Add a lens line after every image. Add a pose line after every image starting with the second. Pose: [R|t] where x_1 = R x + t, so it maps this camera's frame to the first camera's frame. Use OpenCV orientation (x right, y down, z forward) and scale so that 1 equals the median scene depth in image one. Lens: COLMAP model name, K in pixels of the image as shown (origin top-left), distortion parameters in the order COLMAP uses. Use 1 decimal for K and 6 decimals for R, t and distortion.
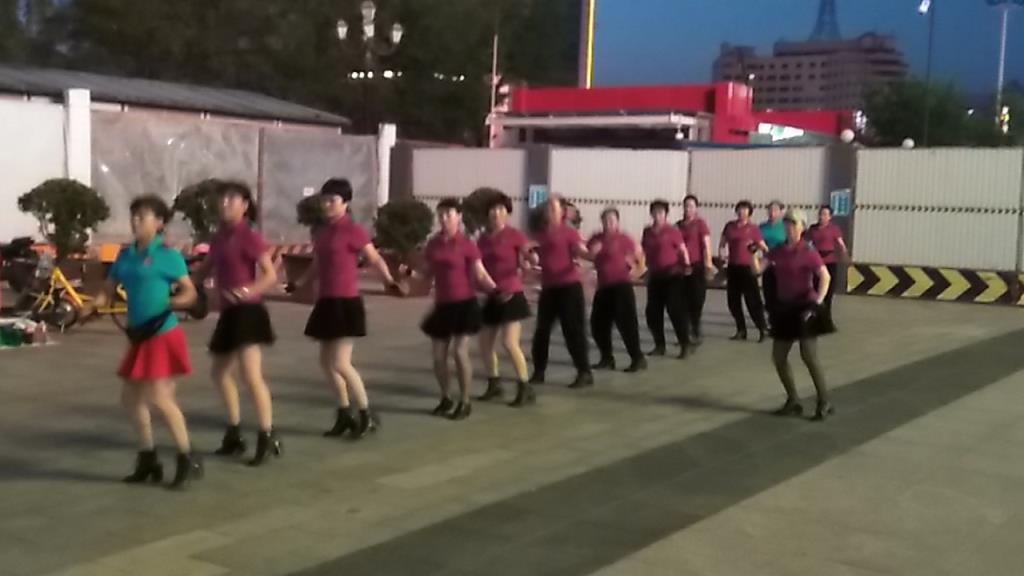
lens RADIAL K [[1158.3, 0, 469.9], [0, 1158.3, 289.0], [0, 0, 1]] dist [0.070356, -0.023238]
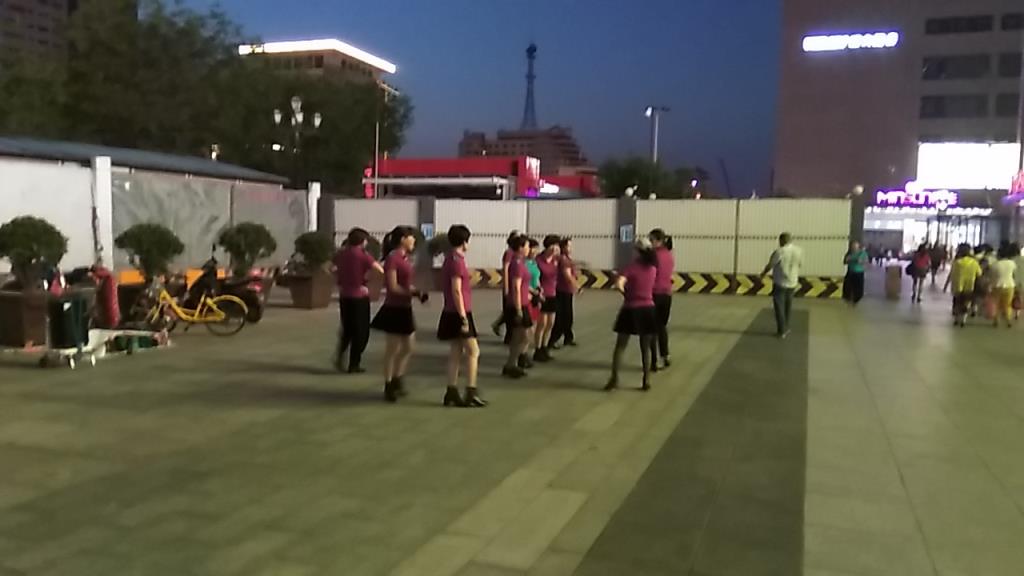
lens RADIAL K [[767.7, 0, 459.8], [0, 767.7, 300.7], [0, 0, 1]] dist [0.062383, -0.095533]
pose [[0.970037, -0.033889, 0.240583, -0.144570], [0.030895, 0.999391, 0.016205, -0.005495], [-0.240986, -0.008287, 0.970493, 0.025255]]
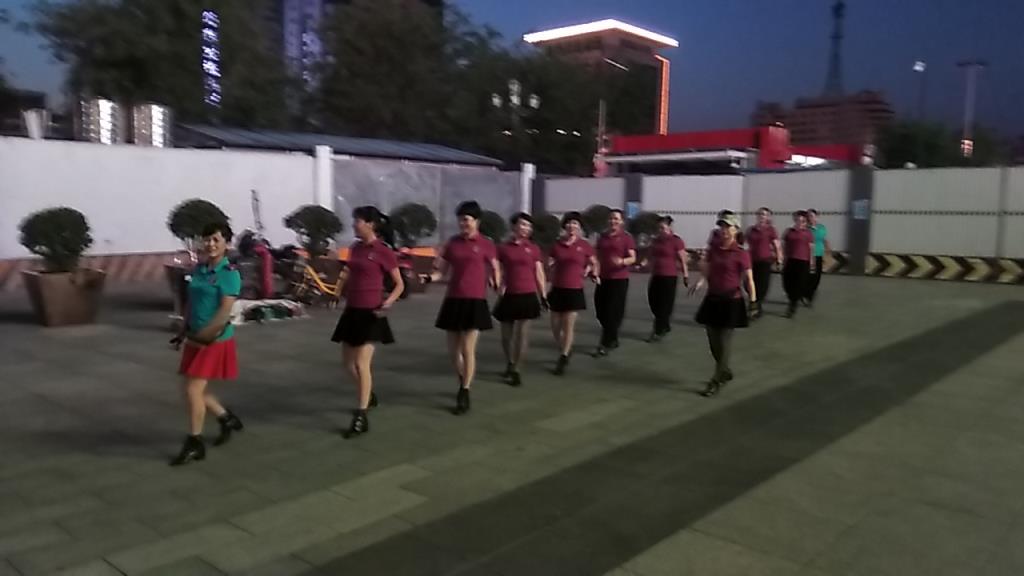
lens RADIAL K [[765.9, 0, 494.3], [0, 765.9, 273.0], [0, 0, 1]] dist [0.120128, -0.186573]
pose [[0.993801, -0.012652, -0.110455, -0.008614], [0.012429, 0.999919, -0.002710, -0.001873], [0.110480, 0.001321, 0.993877, 0.037457]]
